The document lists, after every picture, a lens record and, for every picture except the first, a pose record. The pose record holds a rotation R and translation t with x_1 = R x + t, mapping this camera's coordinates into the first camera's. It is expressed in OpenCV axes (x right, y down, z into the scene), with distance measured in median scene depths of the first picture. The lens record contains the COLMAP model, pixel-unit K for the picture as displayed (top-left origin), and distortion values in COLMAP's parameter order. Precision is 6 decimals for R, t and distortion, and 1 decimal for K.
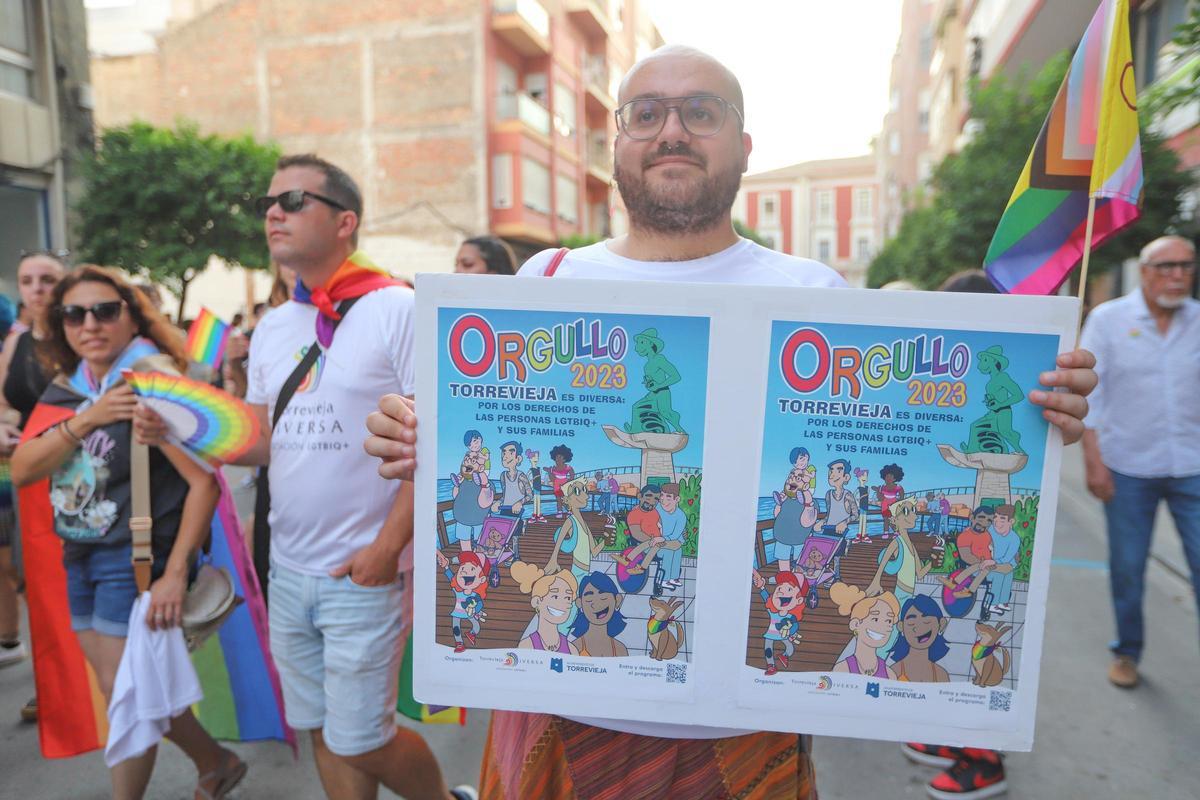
lens RADIAL K [[887.5, 0, 600.0], [0, 887.5, 400.0], [0, 0, 1]] dist [-0.007498, 0.041963]
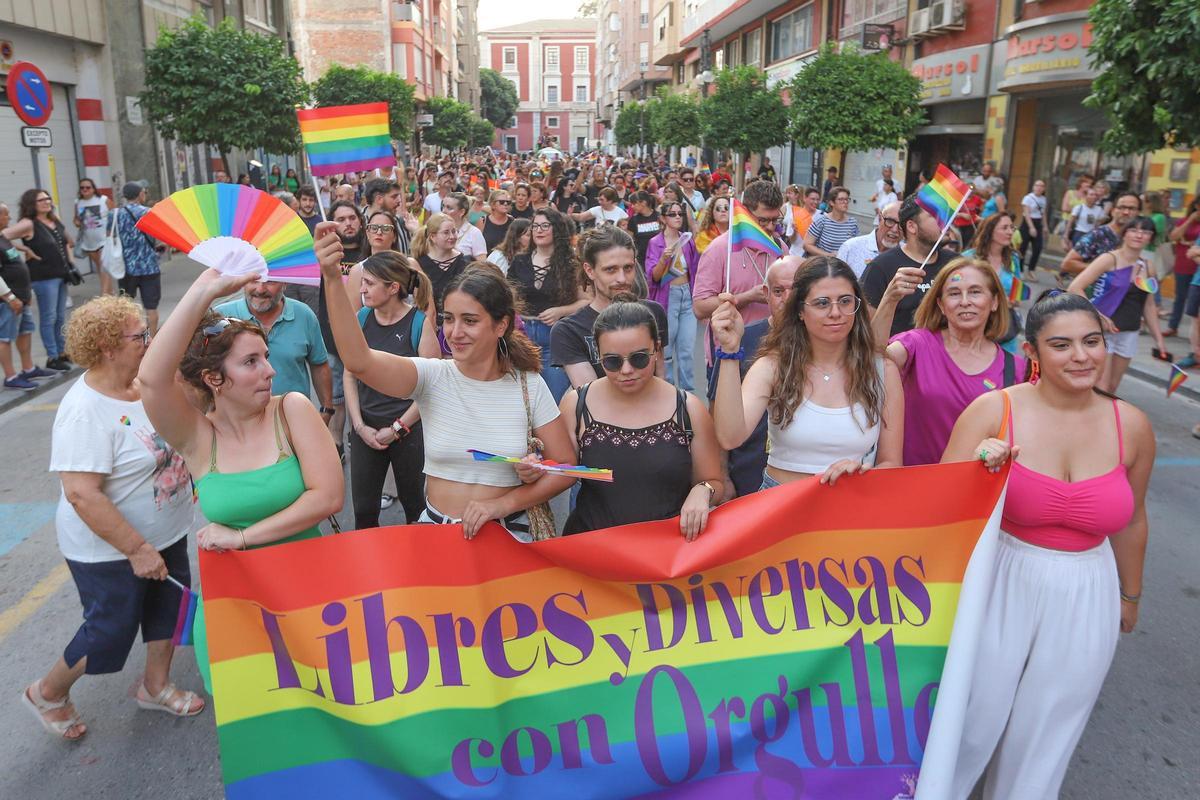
lens RADIAL K [[781.3, 0, 599.4], [0, 781.3, 324.5], [0, 0, 1]] dist [-0.056407, 0.030920]
pose [[0.940372, -0.059218, 0.334952, -0.255913], [0.011373, 0.989652, 0.143036, 0.009958], [-0.339957, -0.130698, 0.931315, -0.387730]]
